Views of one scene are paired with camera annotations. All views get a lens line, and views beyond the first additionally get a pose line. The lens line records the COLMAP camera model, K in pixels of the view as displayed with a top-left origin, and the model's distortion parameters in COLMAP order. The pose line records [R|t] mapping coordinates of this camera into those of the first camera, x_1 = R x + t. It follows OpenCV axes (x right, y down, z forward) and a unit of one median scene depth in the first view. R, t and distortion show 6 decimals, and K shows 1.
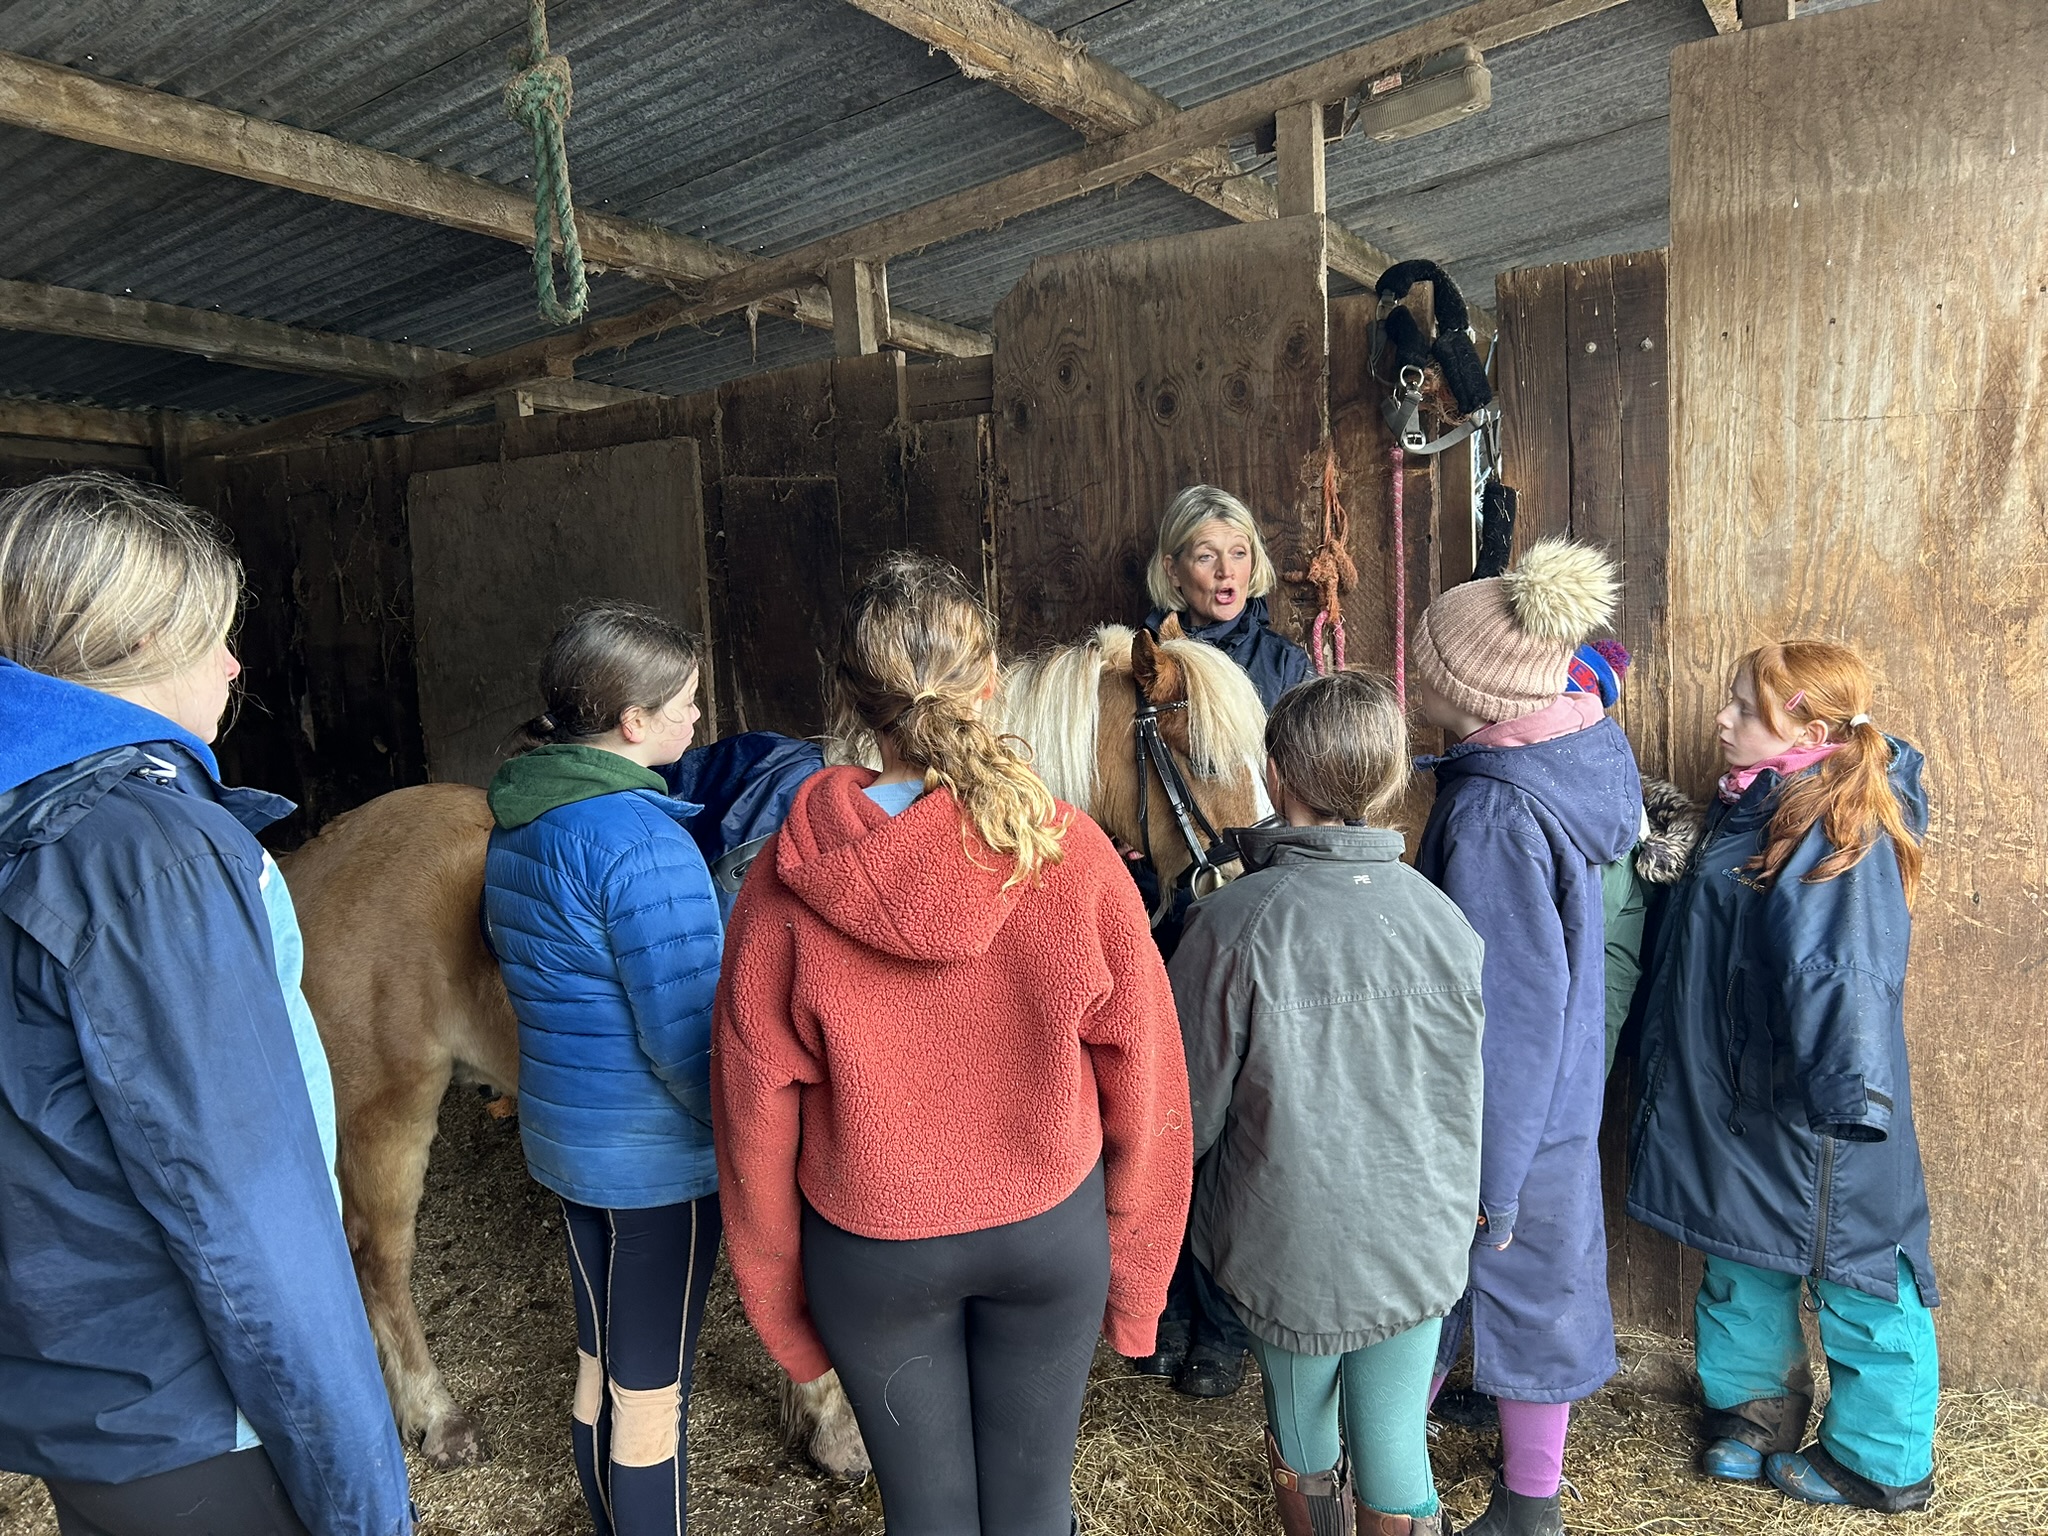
lens RADIAL K [[1521.9, 0, 1026.7], [0, 1521.9, 771.6], [0, 0, 1]] dist [0.057764, -0.053765]
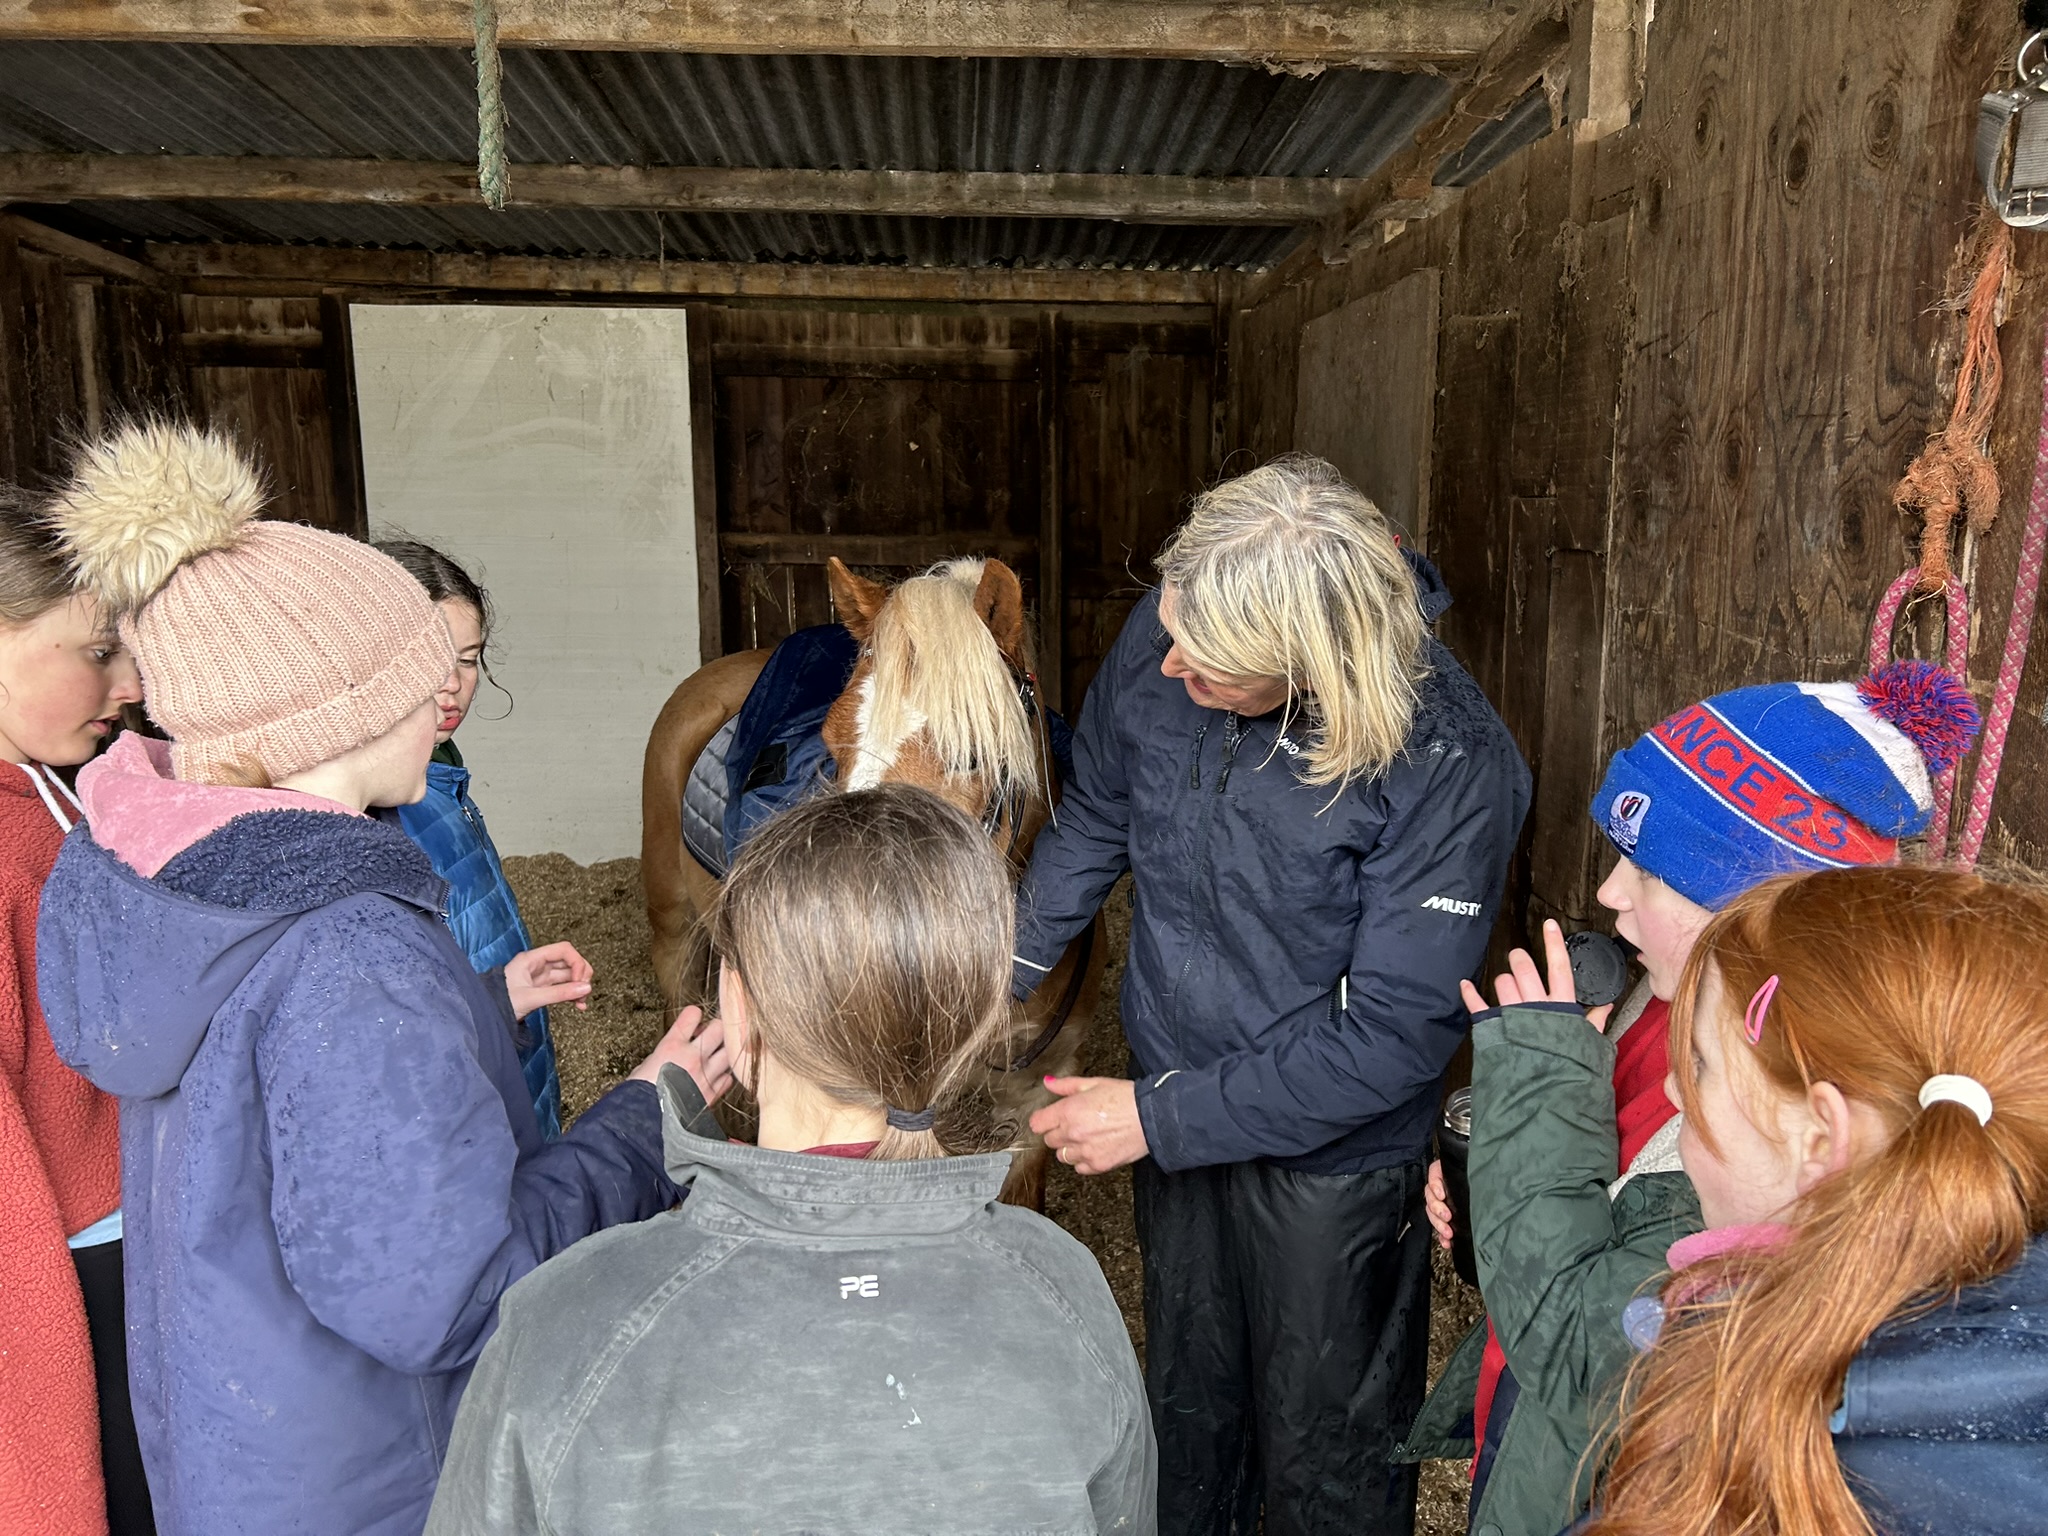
lens RADIAL K [[1527.0, 0, 1044.1], [0, 1527.0, 774.8], [0, 0, 1]] dist [0.012238, -0.025002]
pose [[0.587191, 0.187550, -0.787421, 0.430146], [-0.092585, 0.981964, 0.164845, -0.094214], [0.804136, -0.023892, 0.593965, 0.471917]]
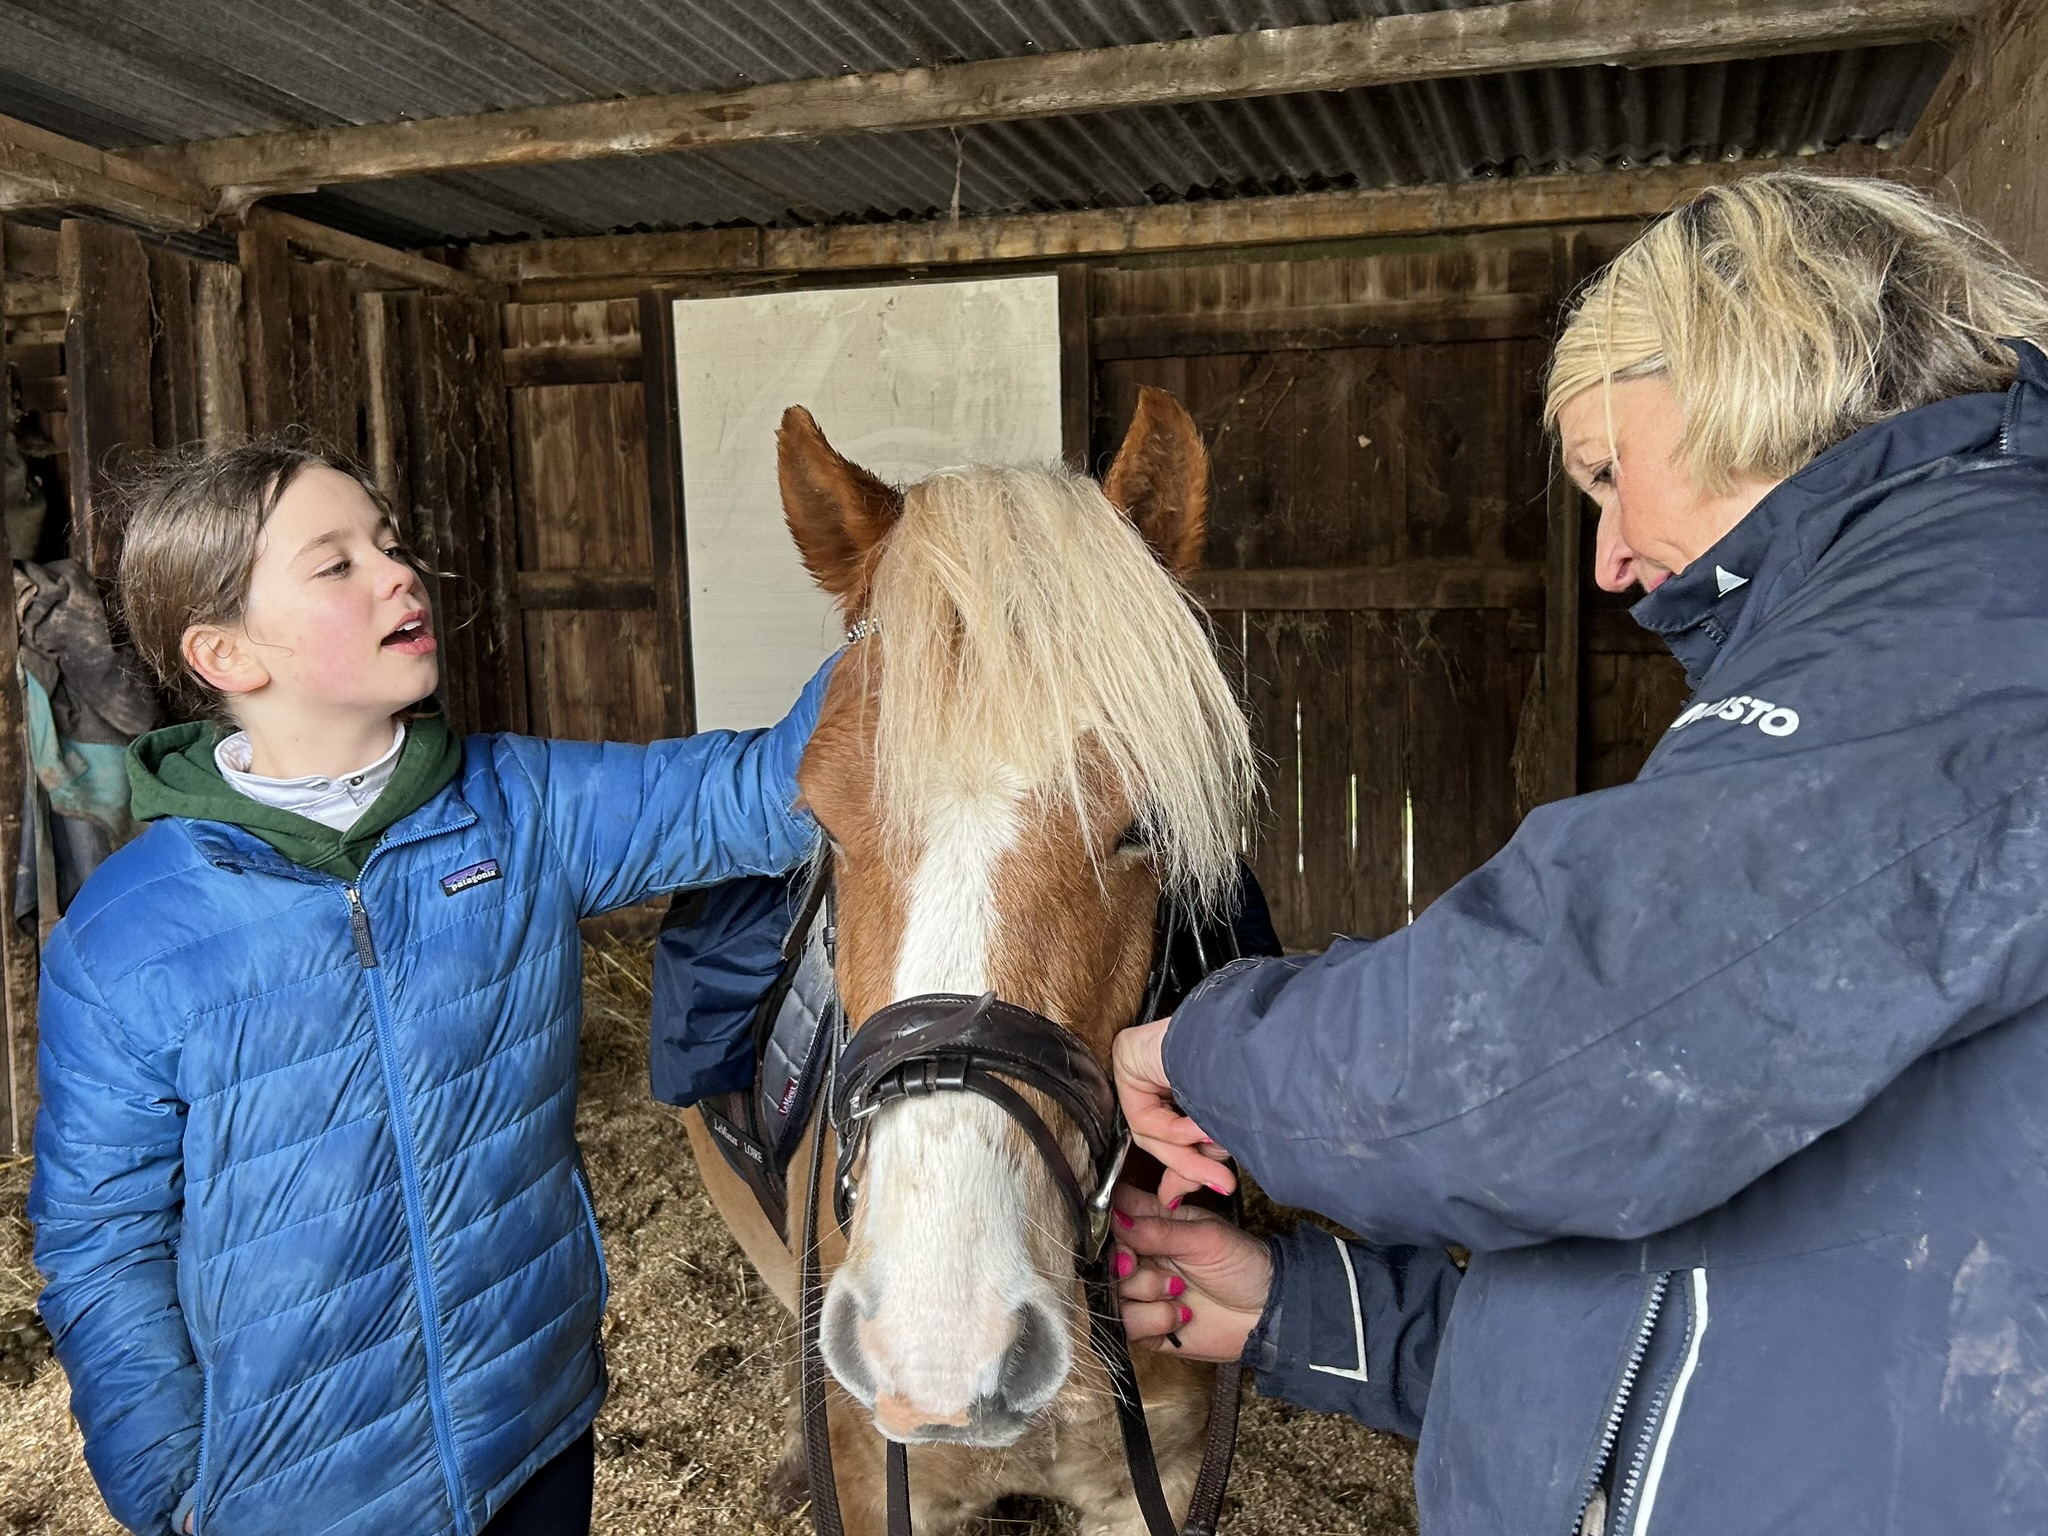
lens RADIAL K [[1874.0, 0, 1014.9], [0, 1874.0, 758.6], [0, 0, 1]] dist [0.069884, -0.162571]
pose [[0.250309, 0.135609, -0.958622, 0.309951], [-0.066493, 0.990212, 0.122715, -0.074773], [0.965880, 0.033025, 0.256876, 0.753945]]
